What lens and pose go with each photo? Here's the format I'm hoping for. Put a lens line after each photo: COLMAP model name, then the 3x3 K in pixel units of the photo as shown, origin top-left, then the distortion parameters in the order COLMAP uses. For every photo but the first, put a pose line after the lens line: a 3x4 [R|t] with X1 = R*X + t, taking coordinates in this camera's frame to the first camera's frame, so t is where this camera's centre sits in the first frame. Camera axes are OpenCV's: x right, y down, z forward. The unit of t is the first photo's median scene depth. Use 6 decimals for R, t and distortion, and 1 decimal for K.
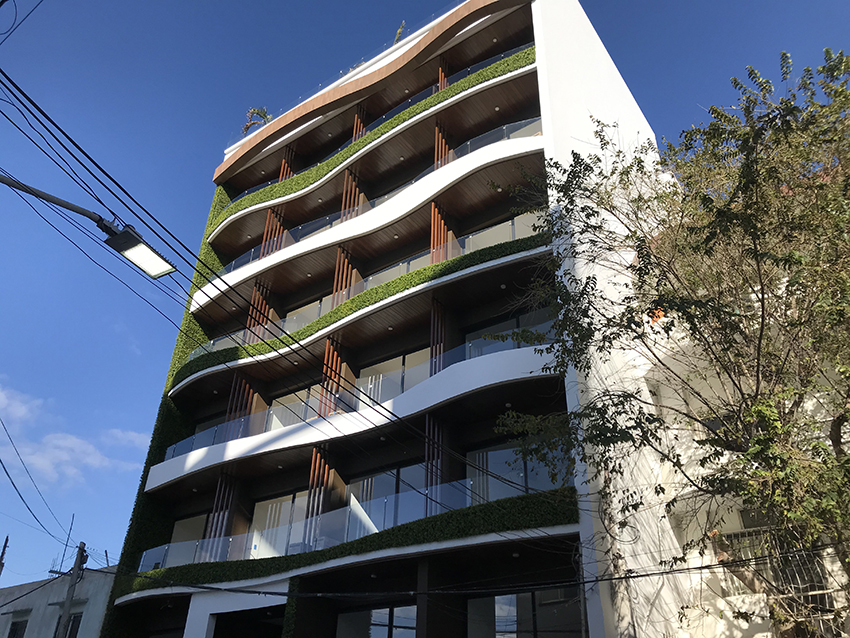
lens RADIAL K [[694.6, 0, 429.1], [0, 694.6, 323.5], [0, 0, 1]] dist [0.048065, -0.041342]
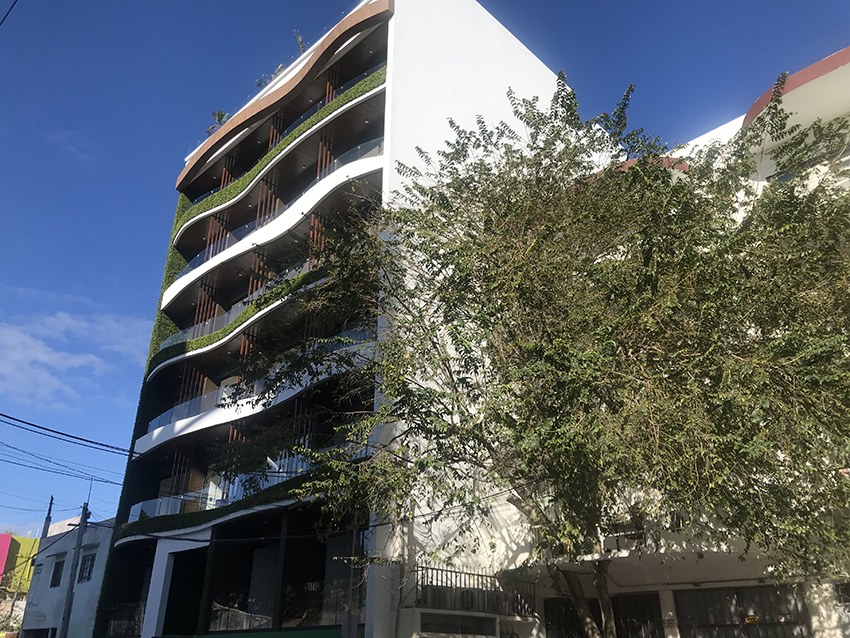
lens RADIAL K [[694.6, 0, 421.0], [0, 694.6, 315.5], [0, 0, 1]] dist [0.048065, -0.041342]
pose [[0.987661, -0.090812, -0.127591, 0.293427], [0.104381, 0.989083, 0.104022, -0.096131], [0.116752, -0.116056, 0.986357, -0.162966]]
